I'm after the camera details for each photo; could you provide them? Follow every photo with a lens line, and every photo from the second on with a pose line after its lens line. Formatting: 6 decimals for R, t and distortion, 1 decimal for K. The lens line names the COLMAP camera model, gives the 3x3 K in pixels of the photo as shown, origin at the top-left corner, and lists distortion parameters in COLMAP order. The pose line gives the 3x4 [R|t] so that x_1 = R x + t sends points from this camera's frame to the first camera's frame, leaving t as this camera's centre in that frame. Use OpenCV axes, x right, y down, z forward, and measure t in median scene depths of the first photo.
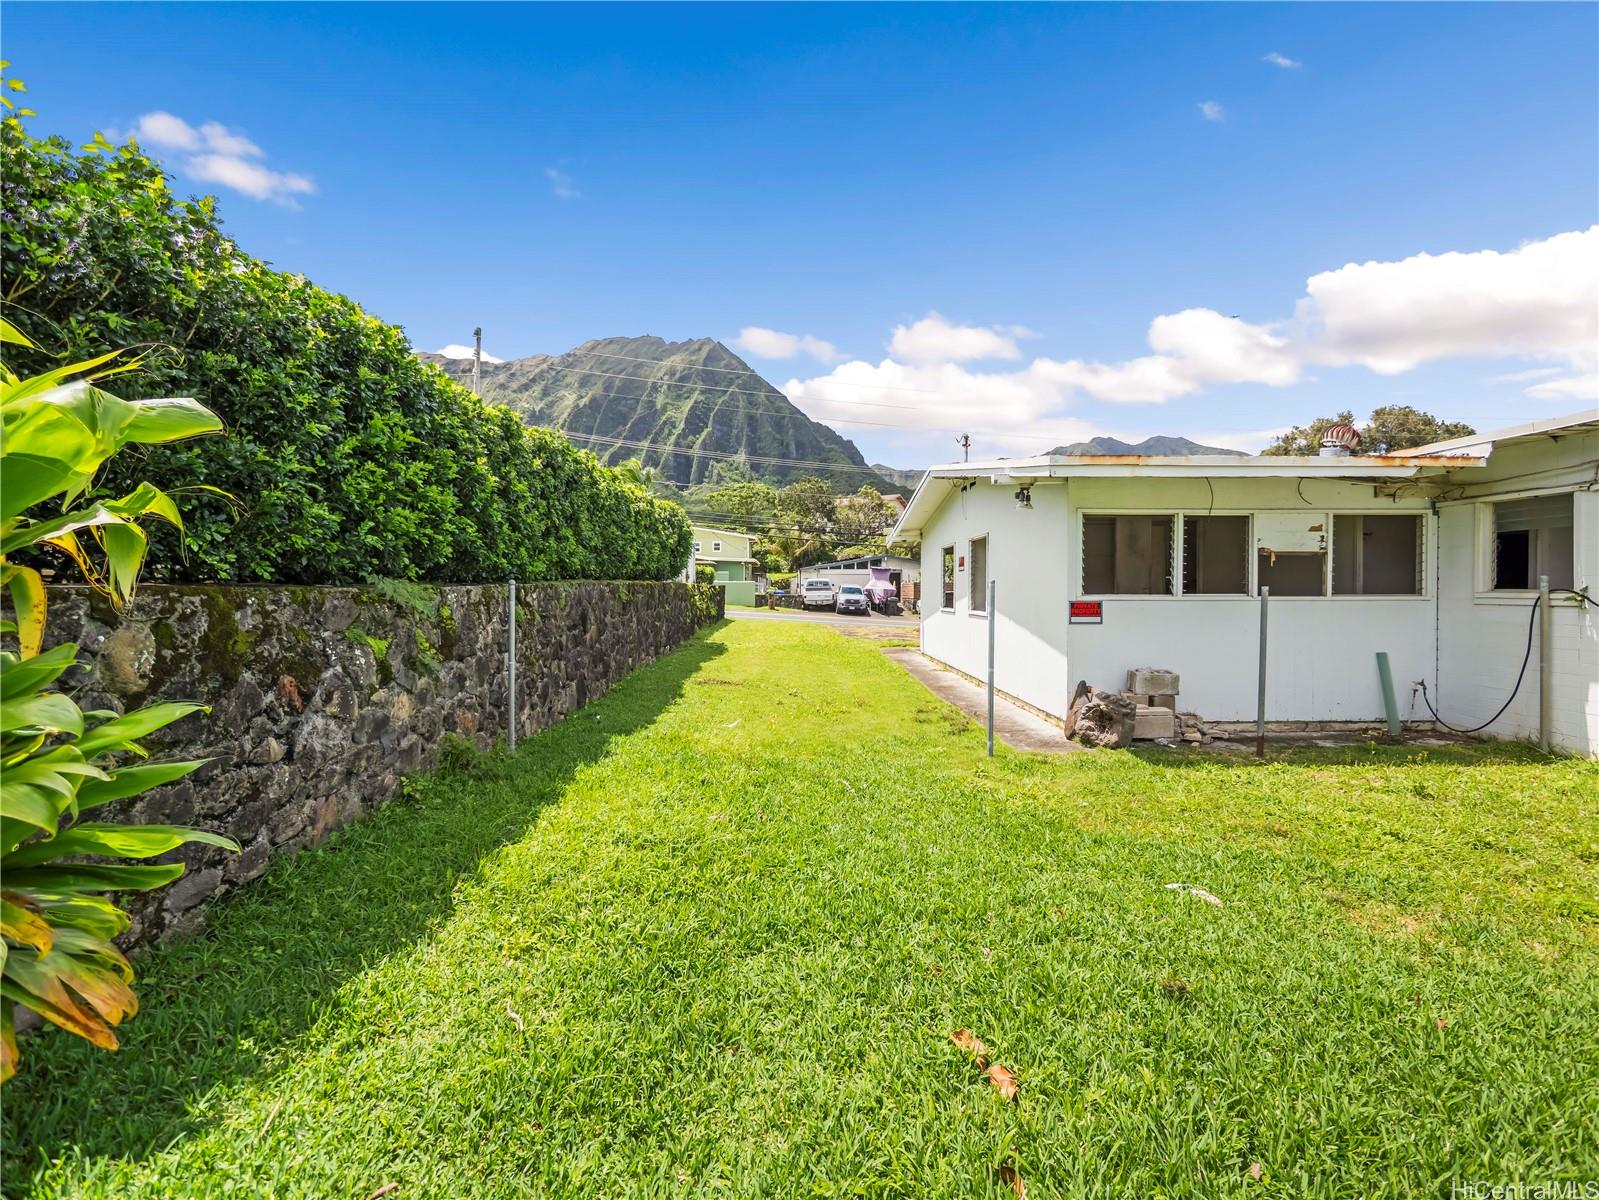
lens RADIAL K [[670.2, 0, 793.1], [0, 670.2, 588.9], [0, 0, 1]] dist [-0.000526, -0.000835]
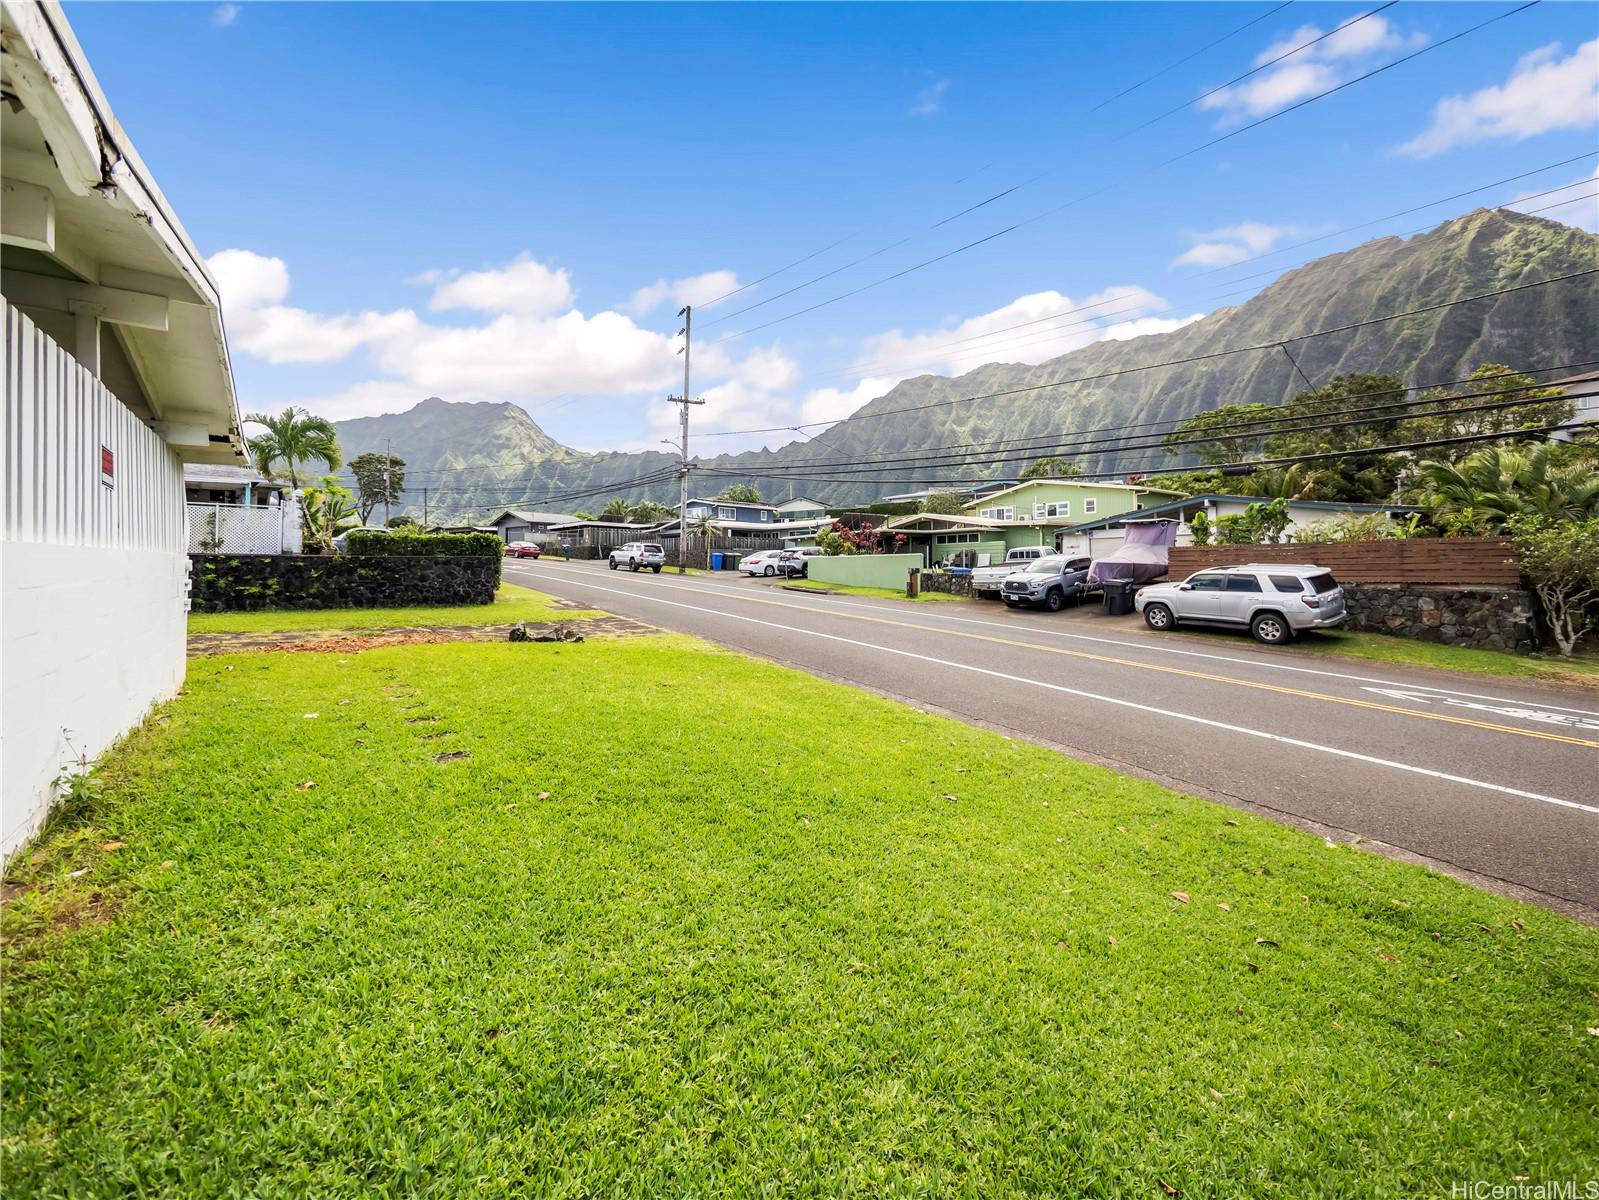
lens RADIAL K [[674.3, 0, 803.2], [0, 674.3, 563.2], [0, 0, 1]] dist [-0.002116, -0.000347]
pose [[0.591343, -0.013475, -0.806308, 1.479673], [0.004779, 0.999901, -0.013206, 0.022900], [0.806406, 0.003956, 0.591349, 1.845994]]
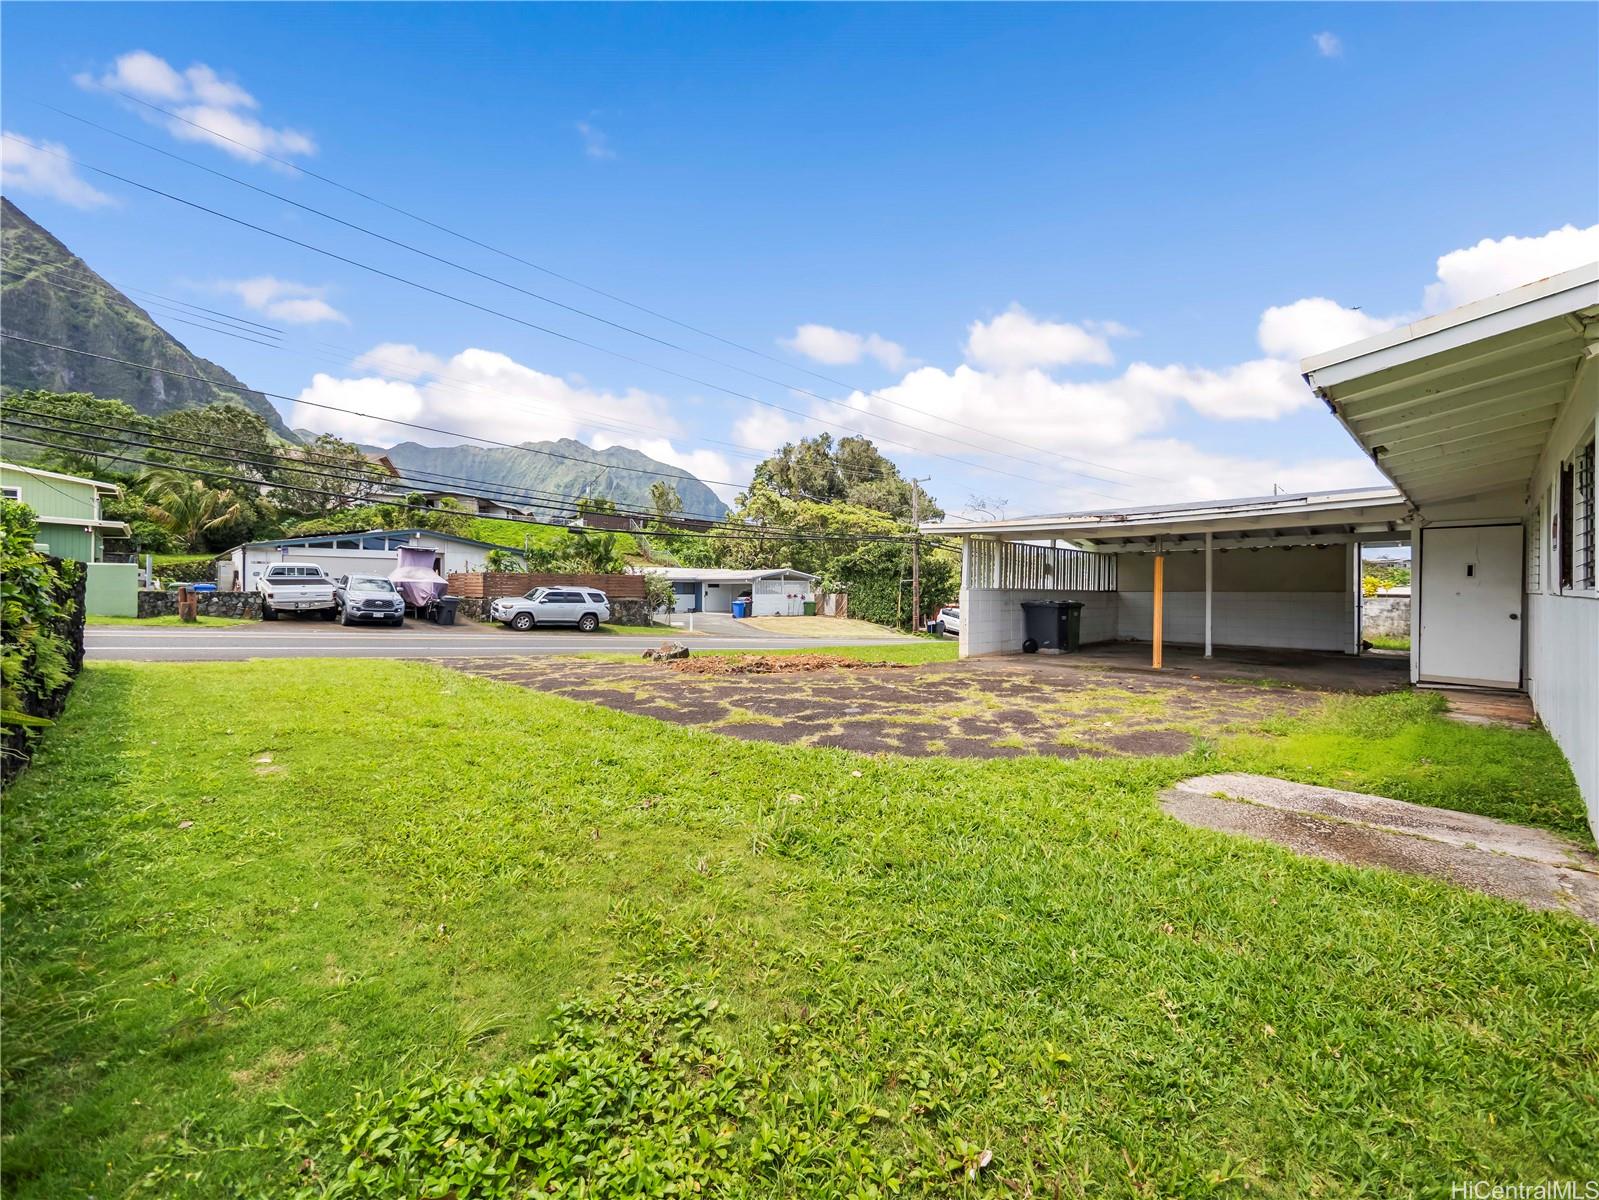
lens RADIAL K [[670.2, 0, 793.1], [0, 670.2, 588.9], [0, 0, 1]] dist [-0.000526, -0.000835]
pose [[0.724568, 0.002957, 0.689197, -0.168398], [-0.007129, 0.999969, 0.003205, 0.006347], [-0.689167, -0.007235, 0.724567, 1.185835]]
